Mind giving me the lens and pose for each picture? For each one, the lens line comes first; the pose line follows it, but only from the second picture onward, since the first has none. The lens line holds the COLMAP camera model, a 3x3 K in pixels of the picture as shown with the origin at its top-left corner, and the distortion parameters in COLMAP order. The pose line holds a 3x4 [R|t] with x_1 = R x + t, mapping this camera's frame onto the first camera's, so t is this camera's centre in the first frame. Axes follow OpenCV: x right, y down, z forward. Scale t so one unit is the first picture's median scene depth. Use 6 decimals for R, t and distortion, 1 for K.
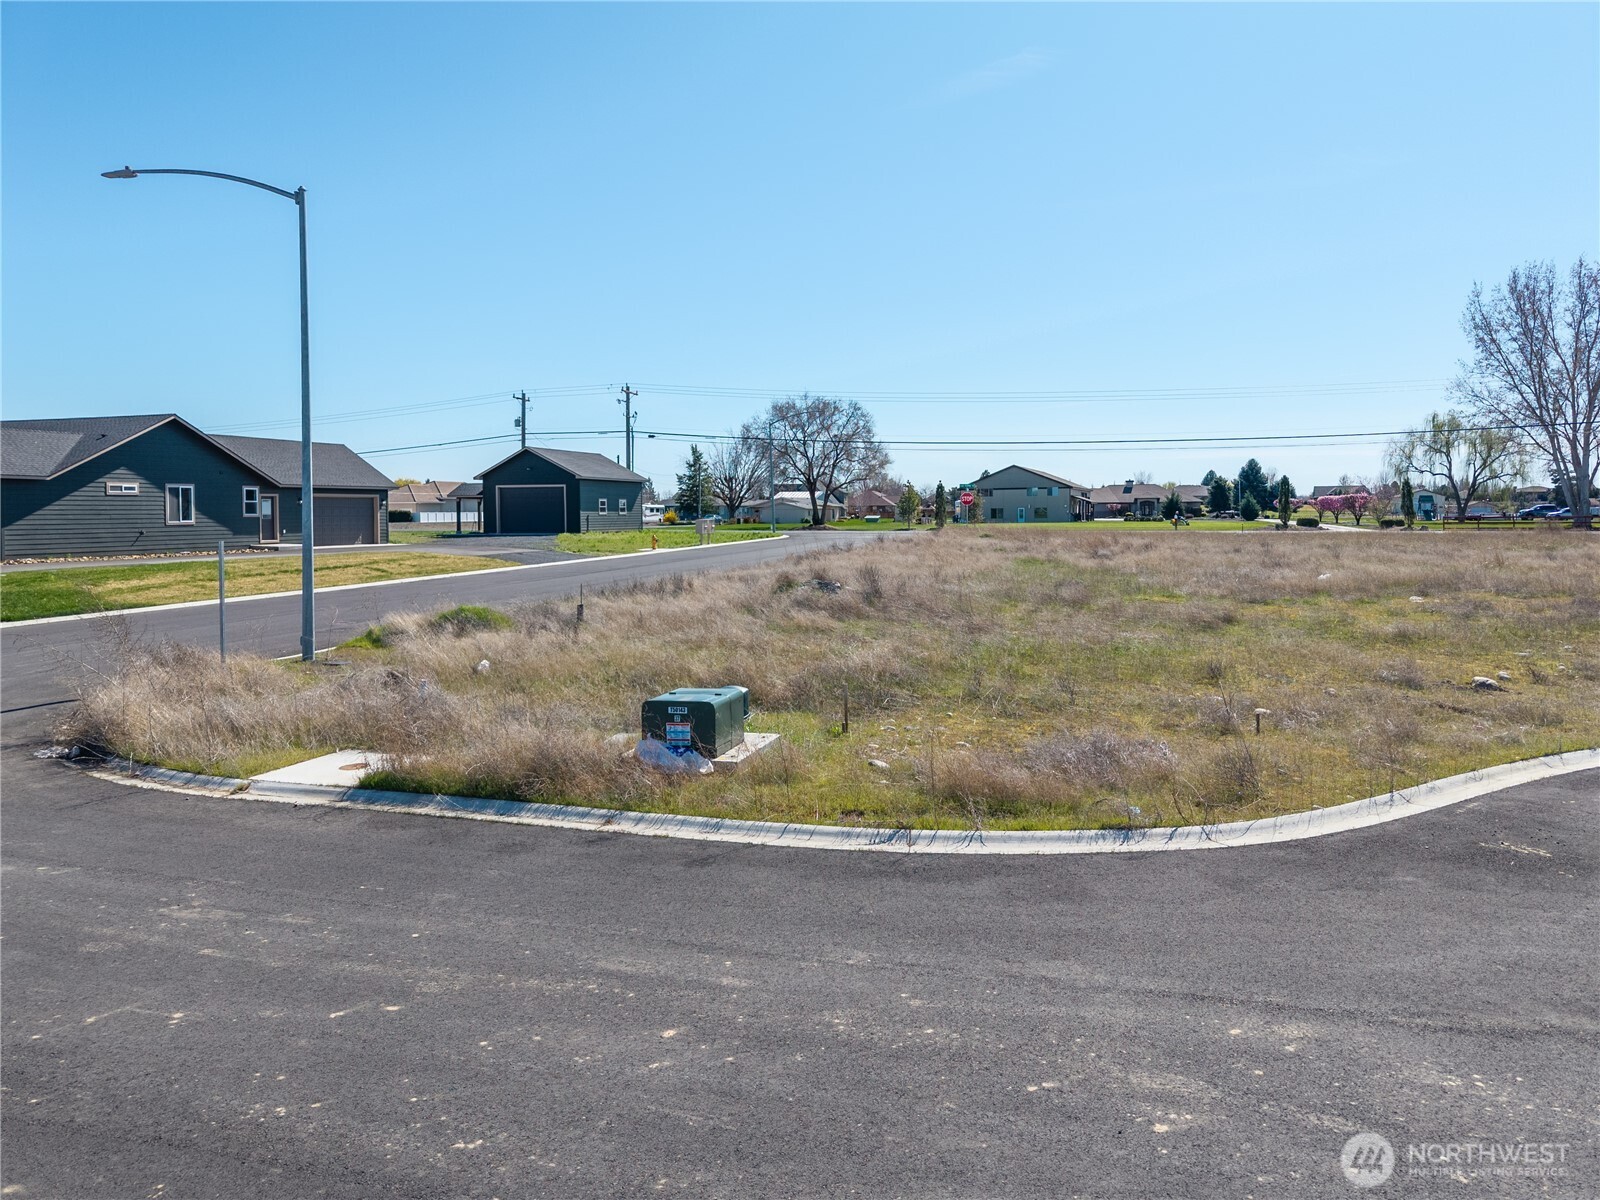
lens RADIAL K [[1083.7, 0, 877.9], [0, 1083.7, 581.4], [0, 0, 1]] dist [0.030400, -0.029817]
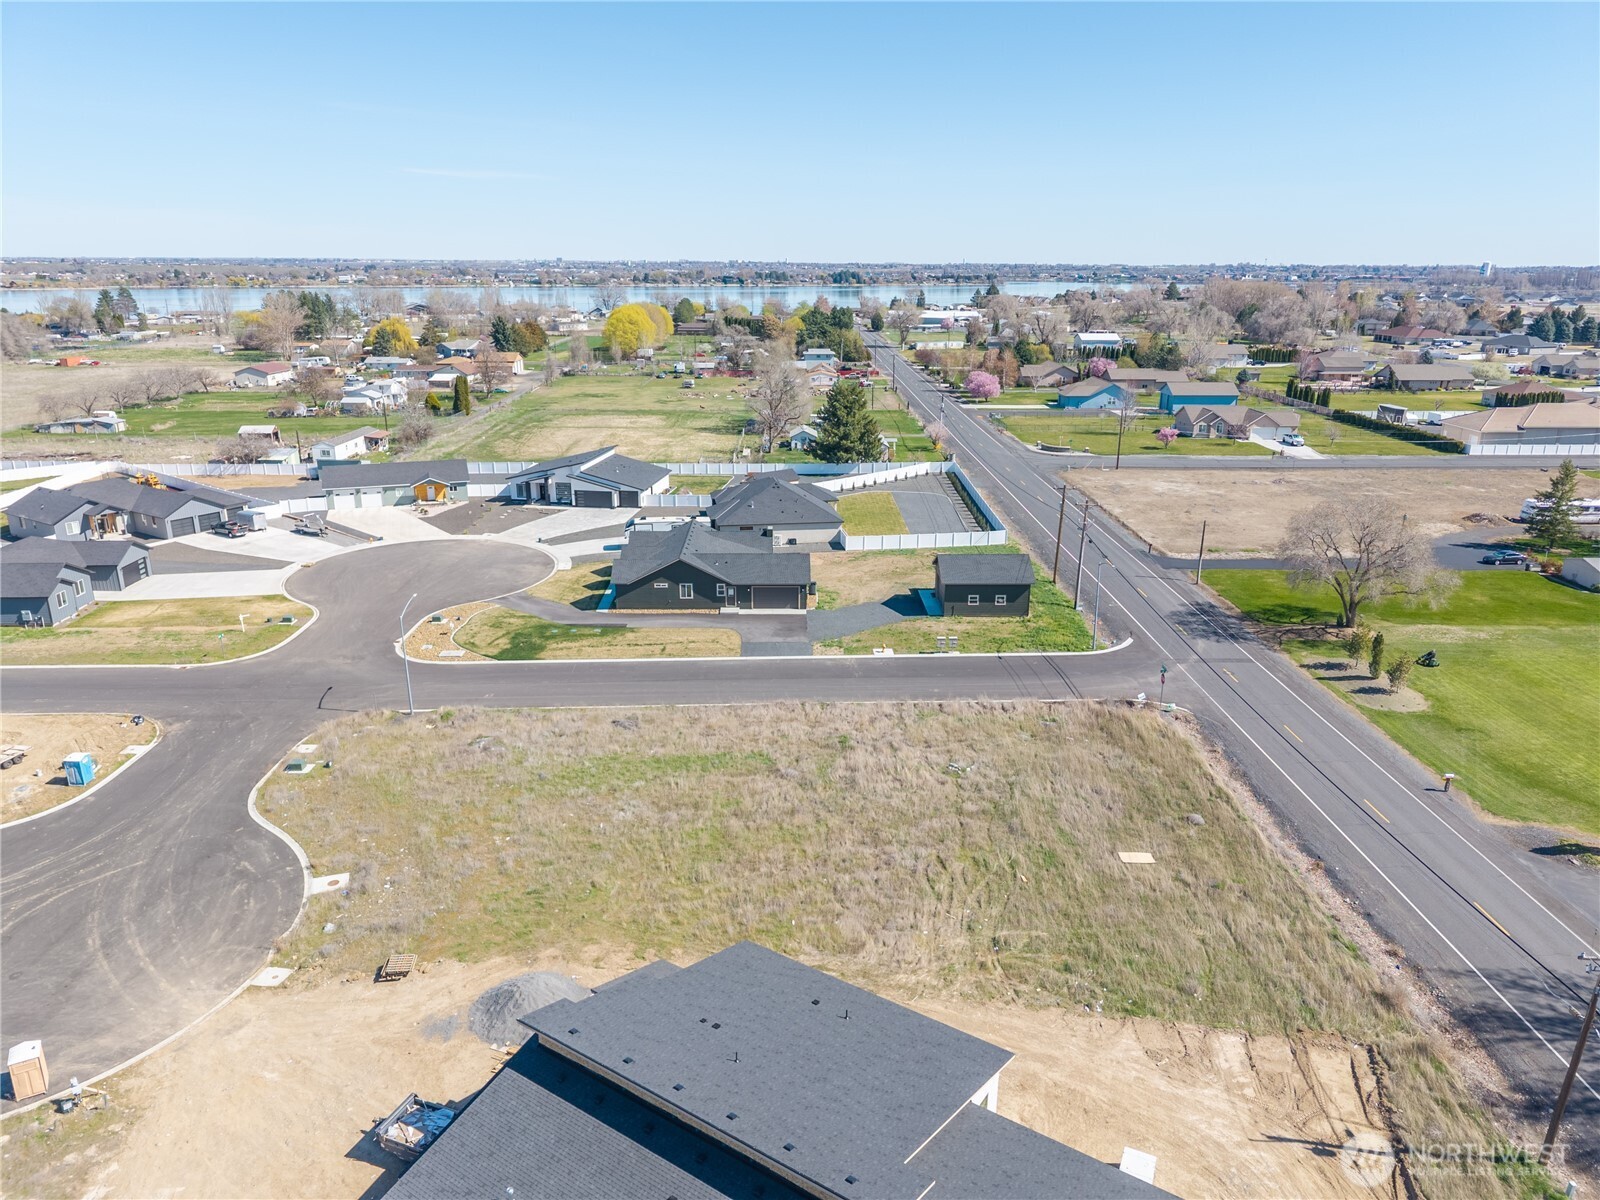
lens RADIAL K [[1083.7, 0, 811.9], [0, 1083.7, 577.8], [0, 0, 1]] dist [0.030400, -0.029817]
pose [[0.283743, 0.277321, -0.917923, 4.740225], [-0.075466, 0.960756, 0.266933, -2.168228], [0.955926, -0.006468, 0.293536, 1.509003]]
